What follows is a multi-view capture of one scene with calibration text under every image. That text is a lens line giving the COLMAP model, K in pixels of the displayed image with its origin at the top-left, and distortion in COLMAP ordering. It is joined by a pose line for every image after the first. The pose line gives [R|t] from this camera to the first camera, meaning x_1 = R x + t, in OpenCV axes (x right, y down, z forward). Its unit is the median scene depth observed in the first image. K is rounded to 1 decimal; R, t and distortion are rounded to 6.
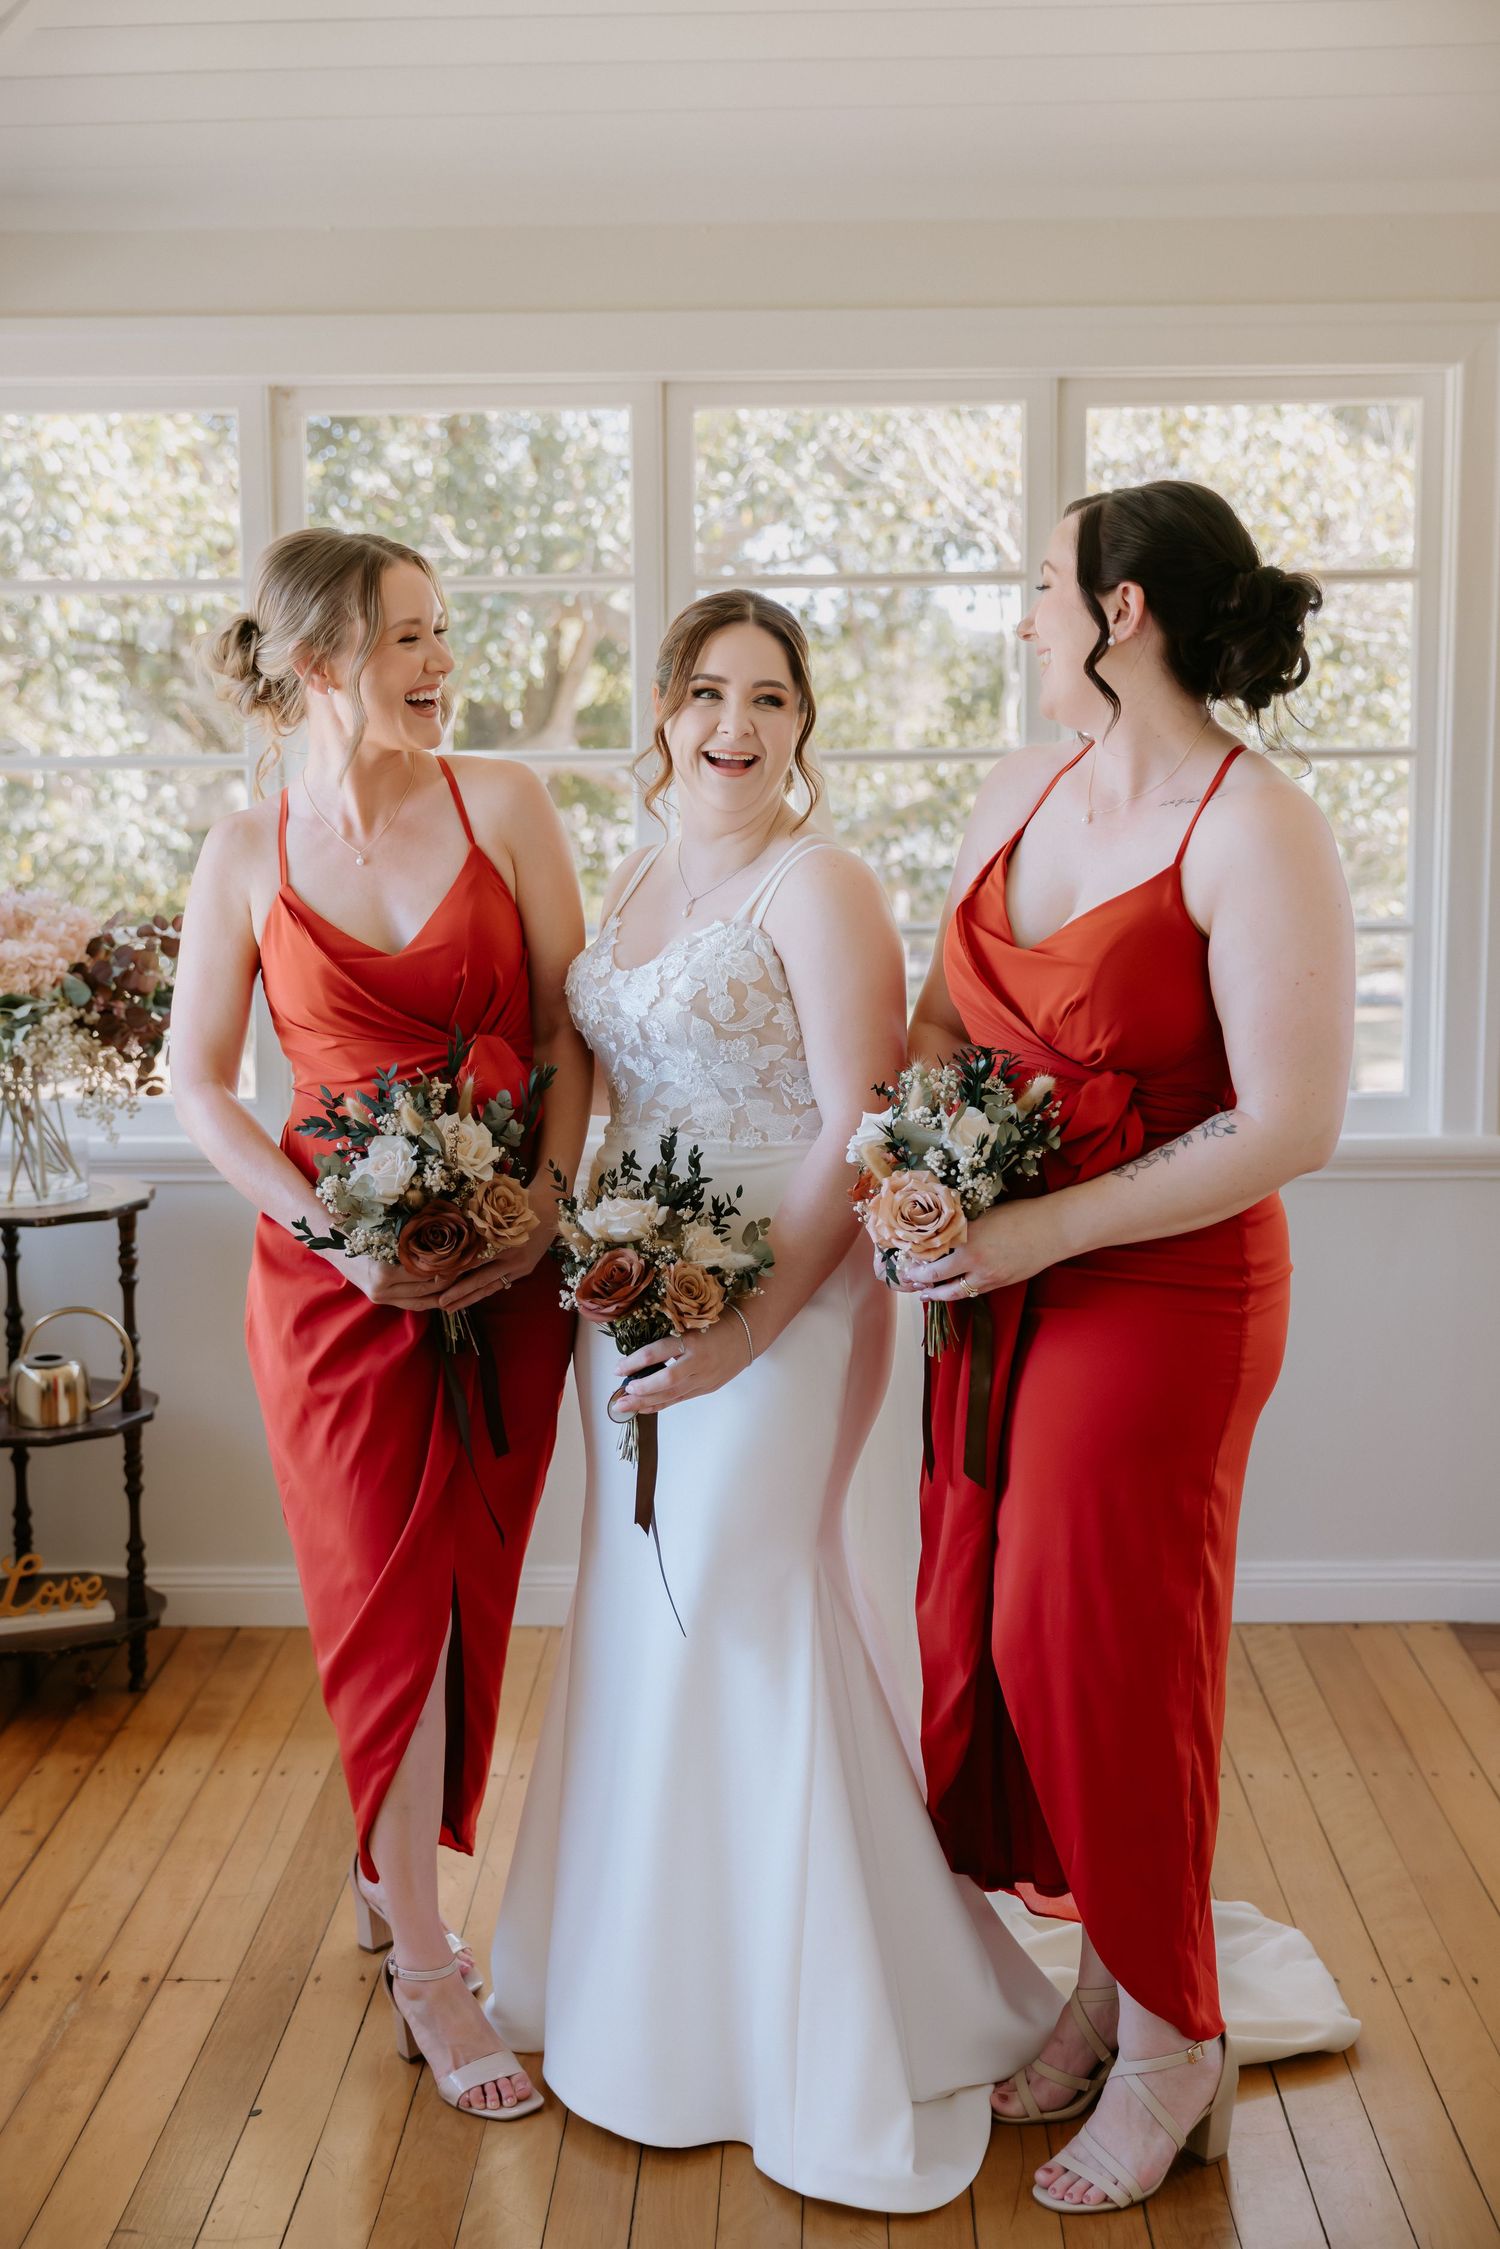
lens RADIAL K [[2850.8, 0, 750.0], [0, 2850.8, 1124.5], [0, 0, 1]] dist [0.039676, 0.013671]
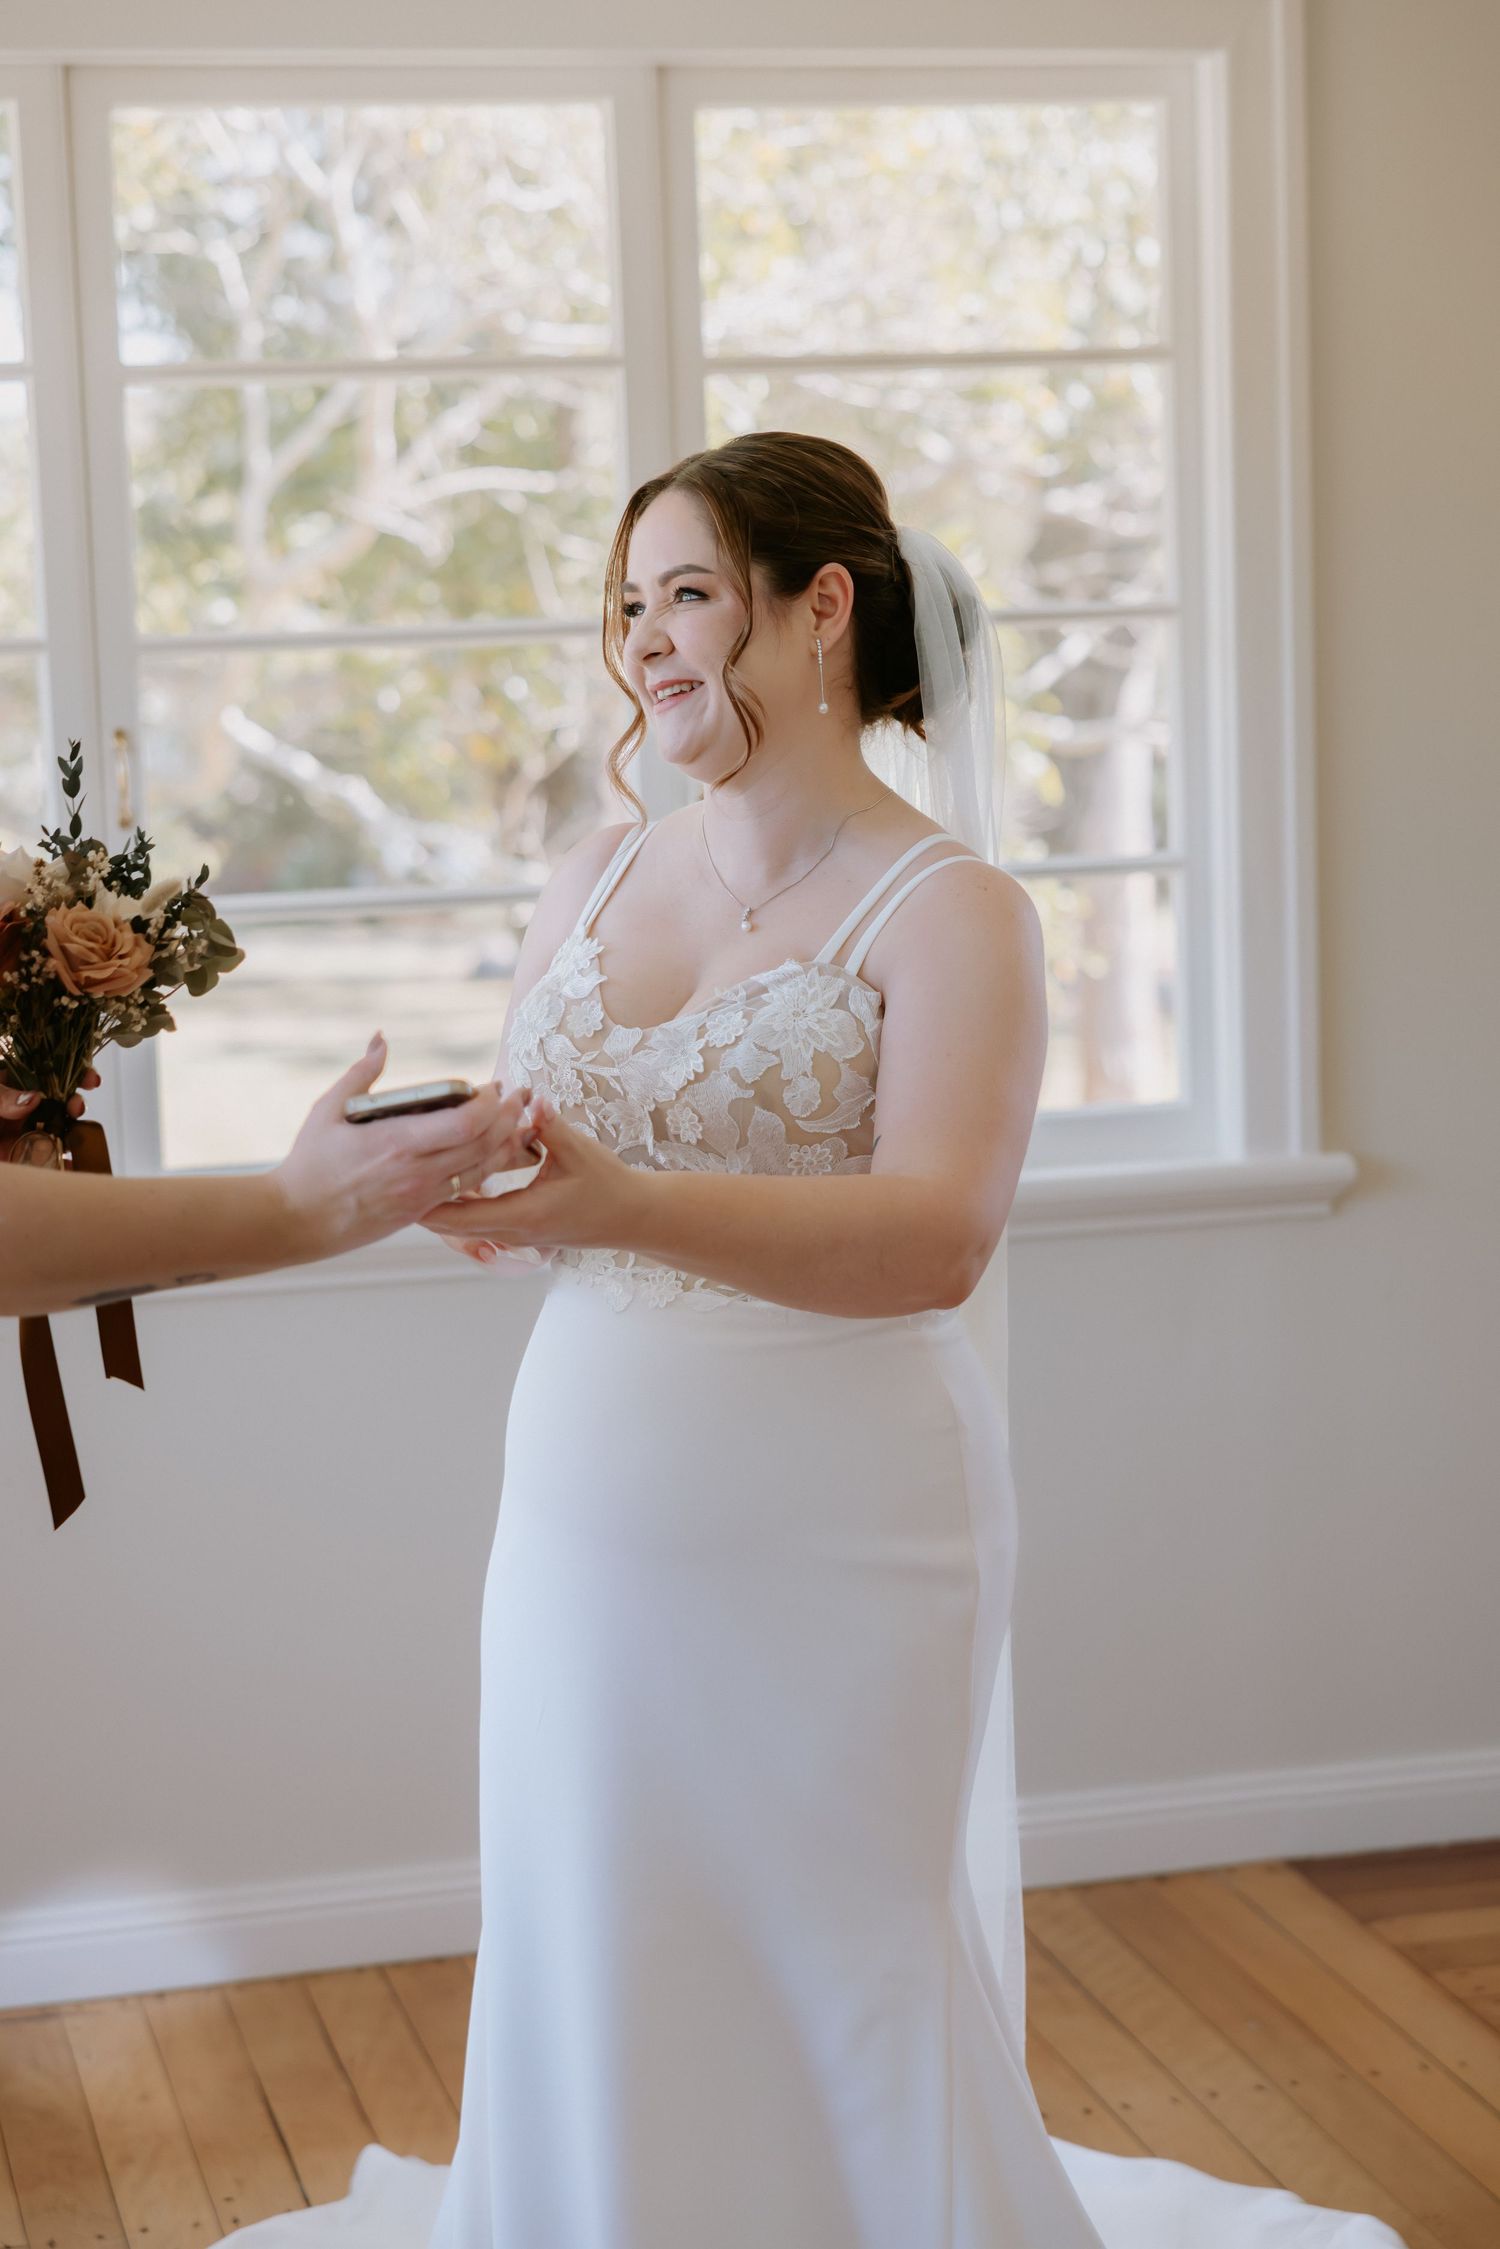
lens RADIAL K [[4398.1, 0, 750.0], [0, 4398.1, 1124.5], [0, 0, 1]] dist [0.069242, 0.217118]
pose [[0.964180, -0.055290, 0.259421, -0.153935], [0.059557, 0.998188, -0.008610, -0.002547], [-0.258475, 0.023752, 0.965726, -0.002080]]
